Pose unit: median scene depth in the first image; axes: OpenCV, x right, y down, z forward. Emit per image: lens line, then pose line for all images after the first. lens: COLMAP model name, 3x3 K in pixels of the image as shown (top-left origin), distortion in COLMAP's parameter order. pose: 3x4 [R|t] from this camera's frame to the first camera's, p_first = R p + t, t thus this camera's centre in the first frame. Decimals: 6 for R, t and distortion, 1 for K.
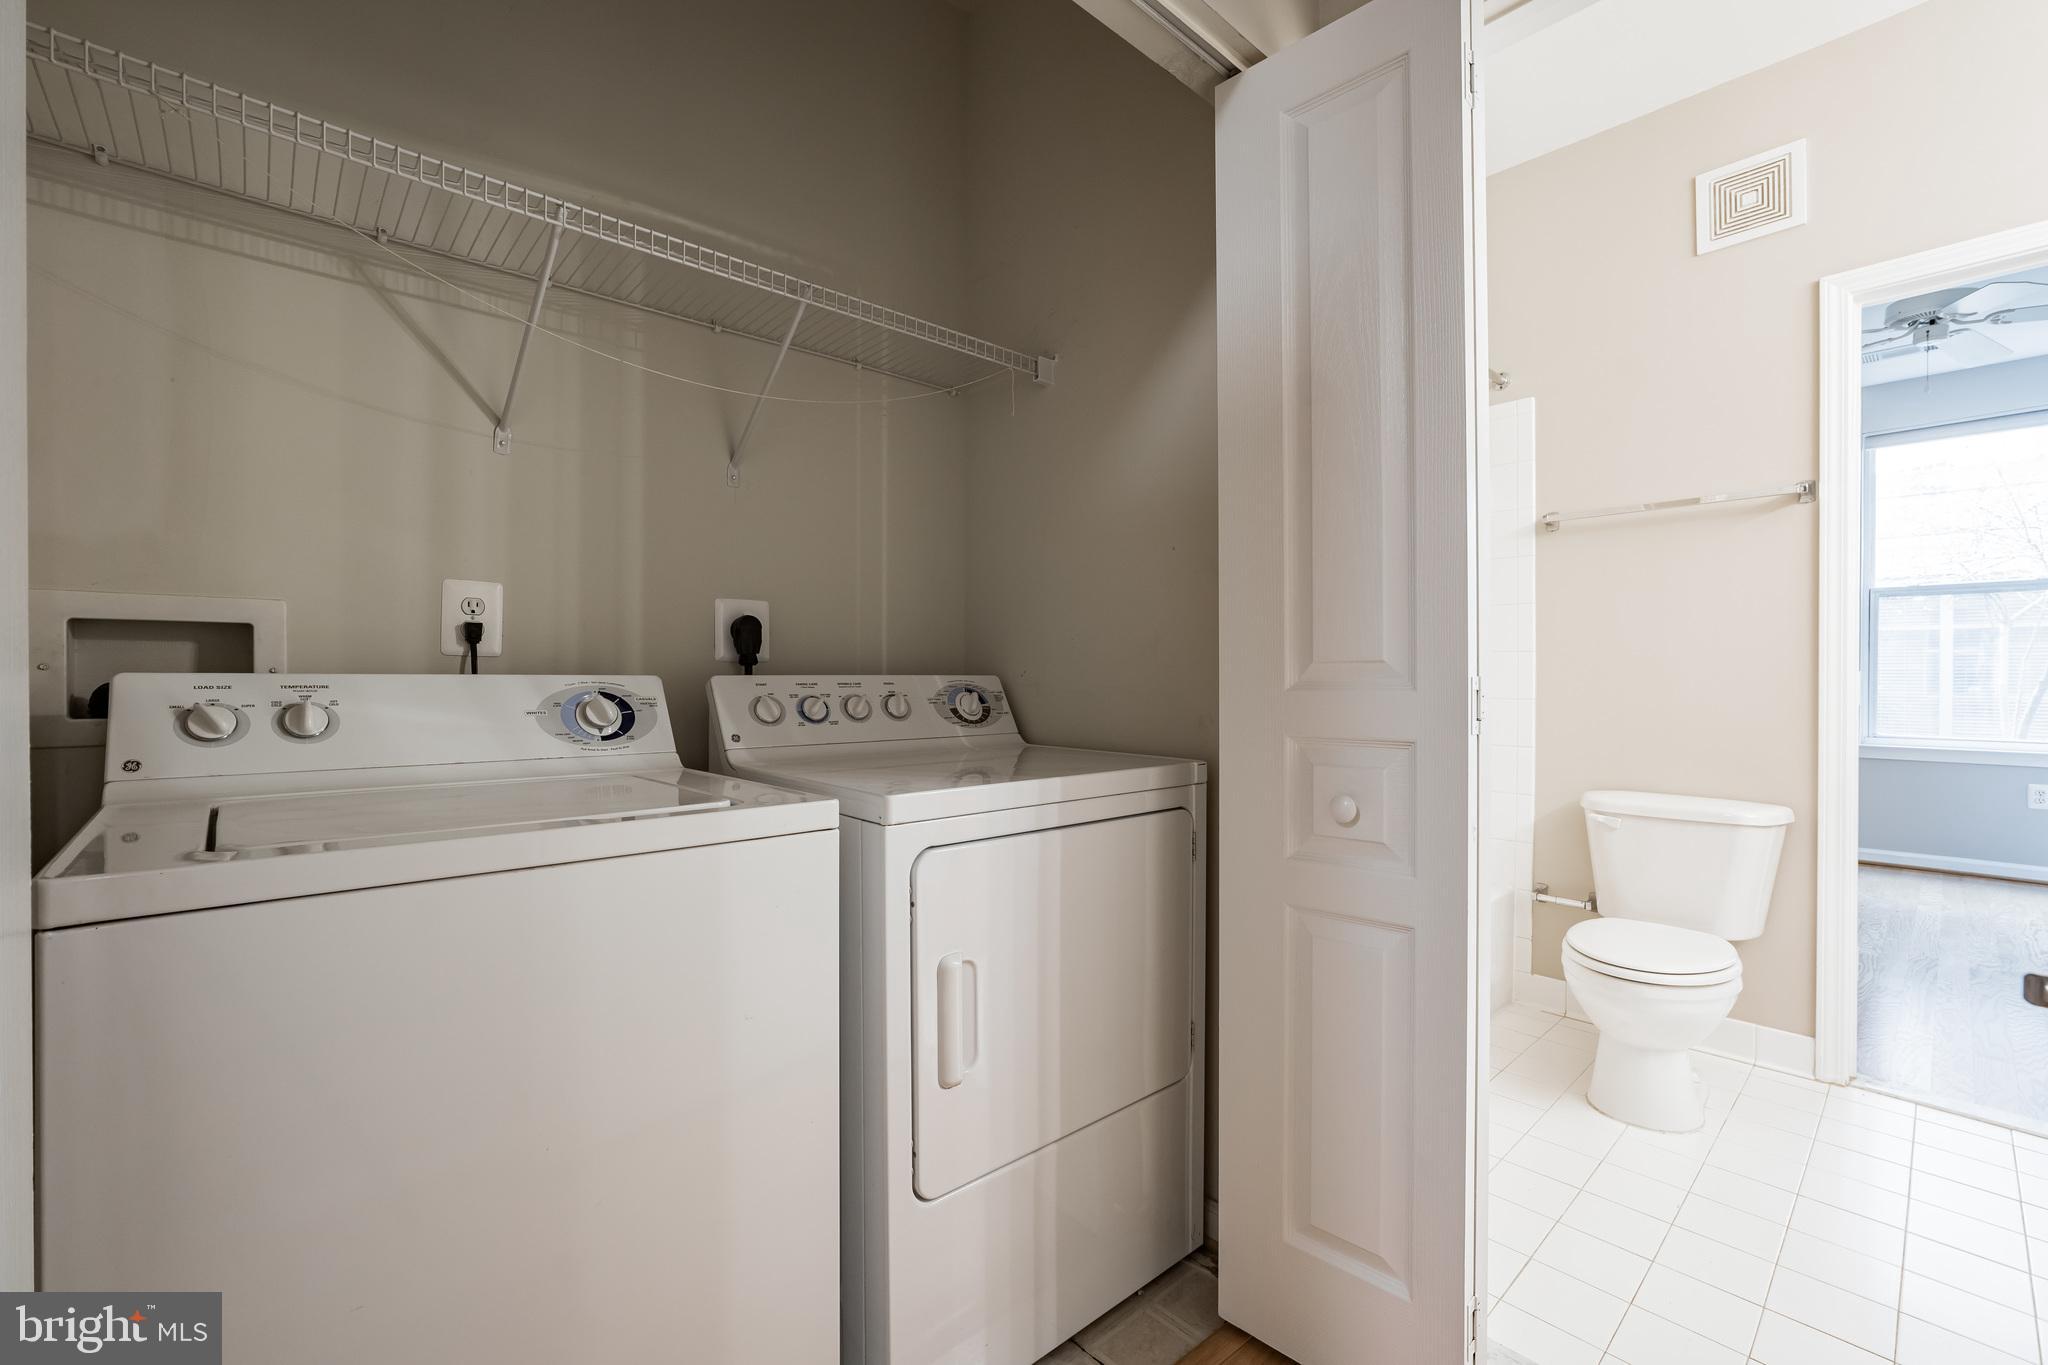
lens RADIAL K [[868.6, 0, 1006.3], [0, 868.6, 688.5], [0, 0, 1]] dist [-0.031621, 0.004930]
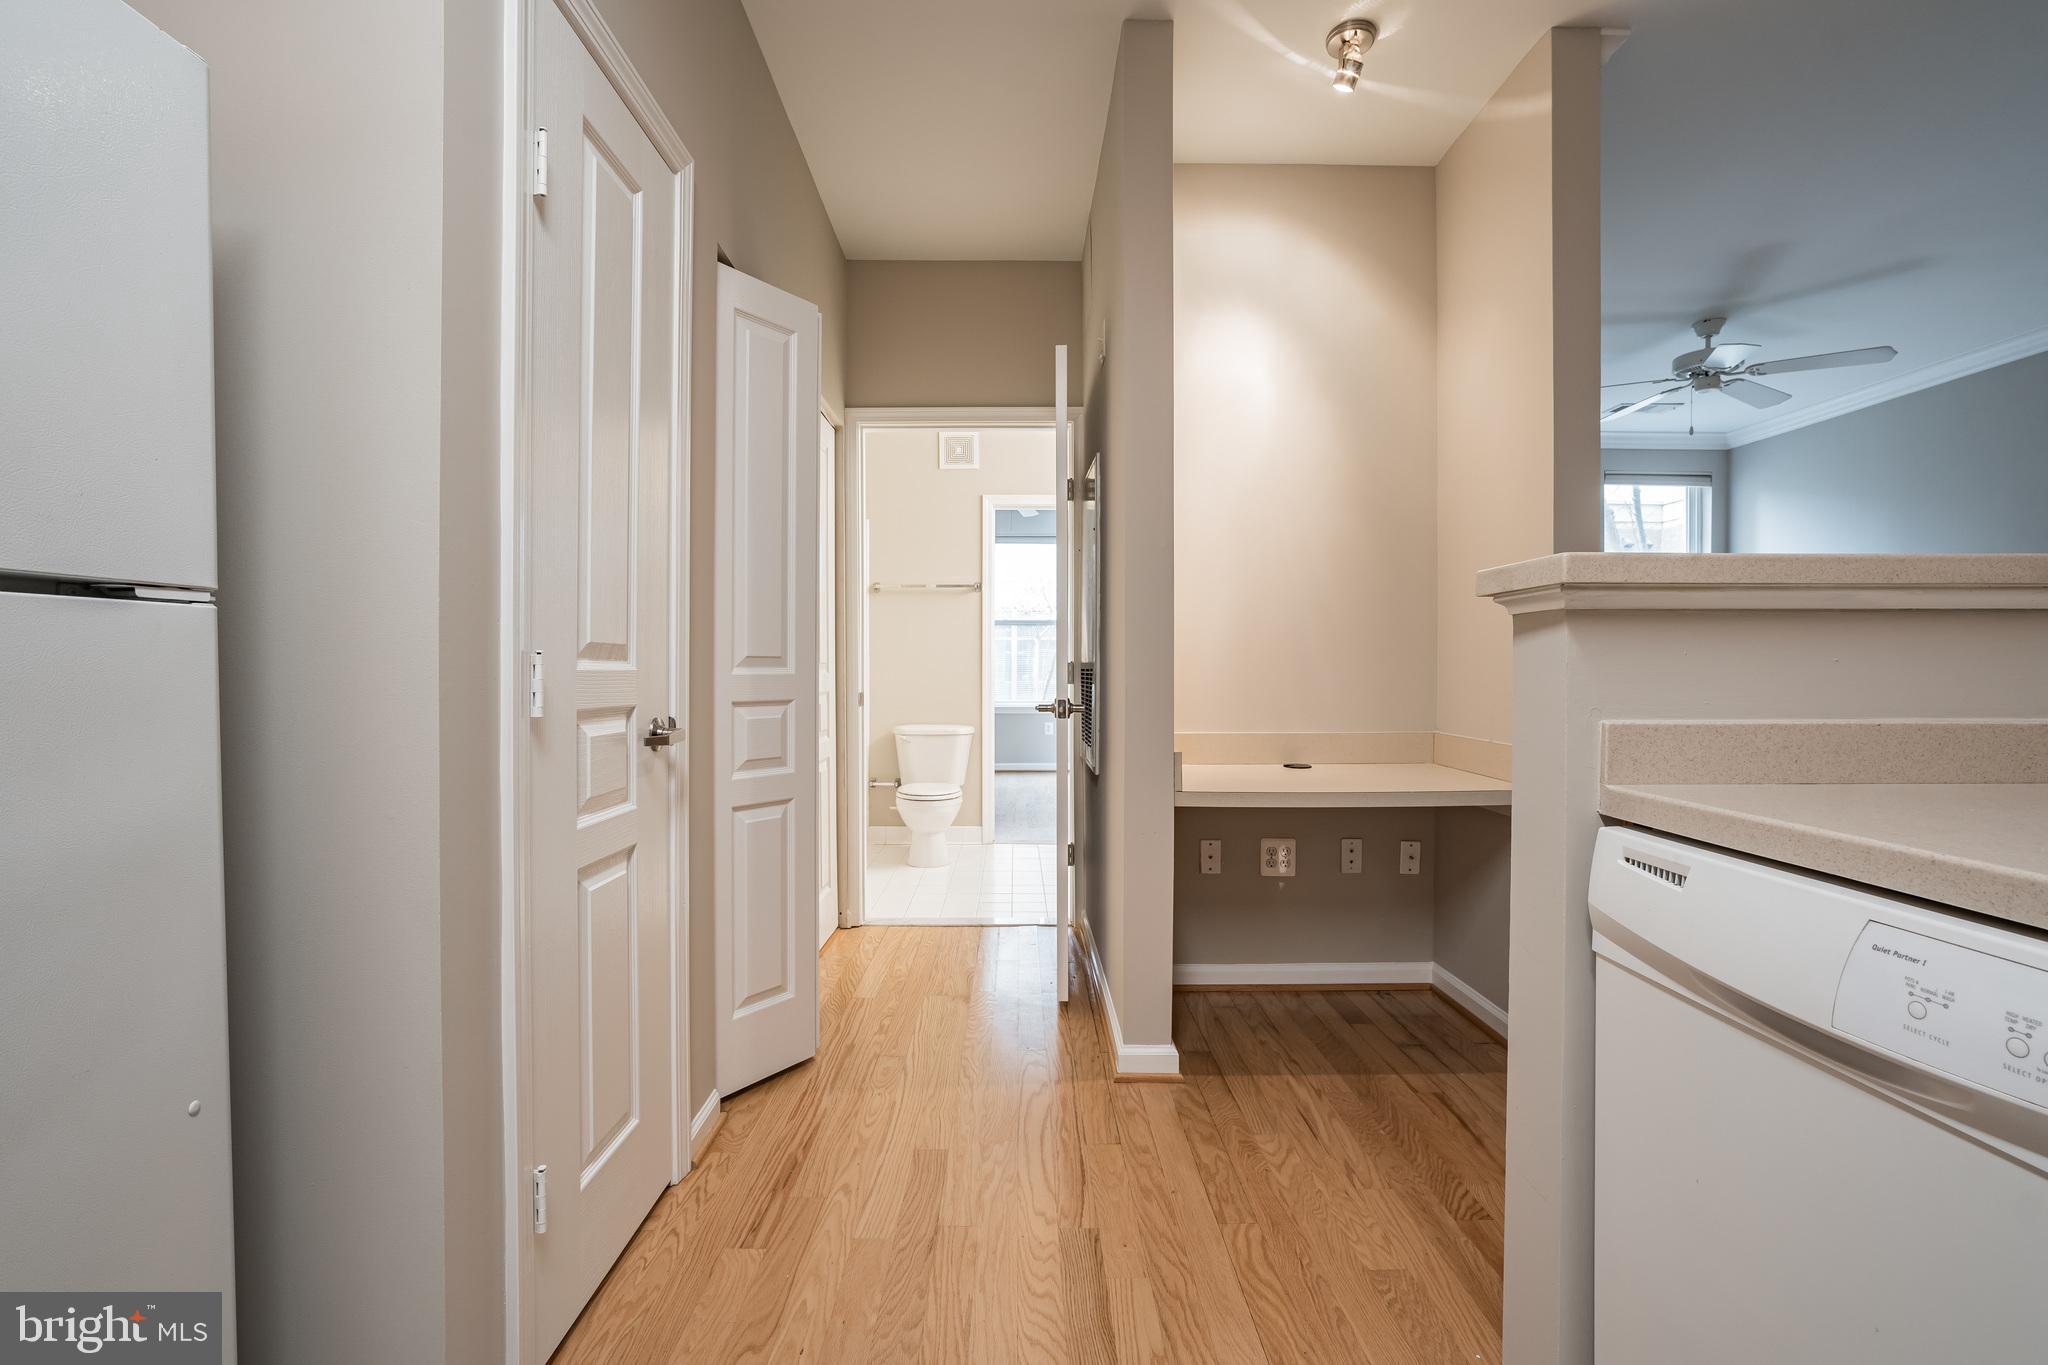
lens RADIAL K [[868.6, 0, 1024.3], [0, 868.6, 677.5], [0, 0, 1]] dist [-0.031621, 0.004930]
pose [[0.655063, -0.002450, 0.755570, -0.693216], [0.003232, 0.999995, 0.000441, 0.007218], [-0.755567, 0.002153, 0.655068, -0.586408]]
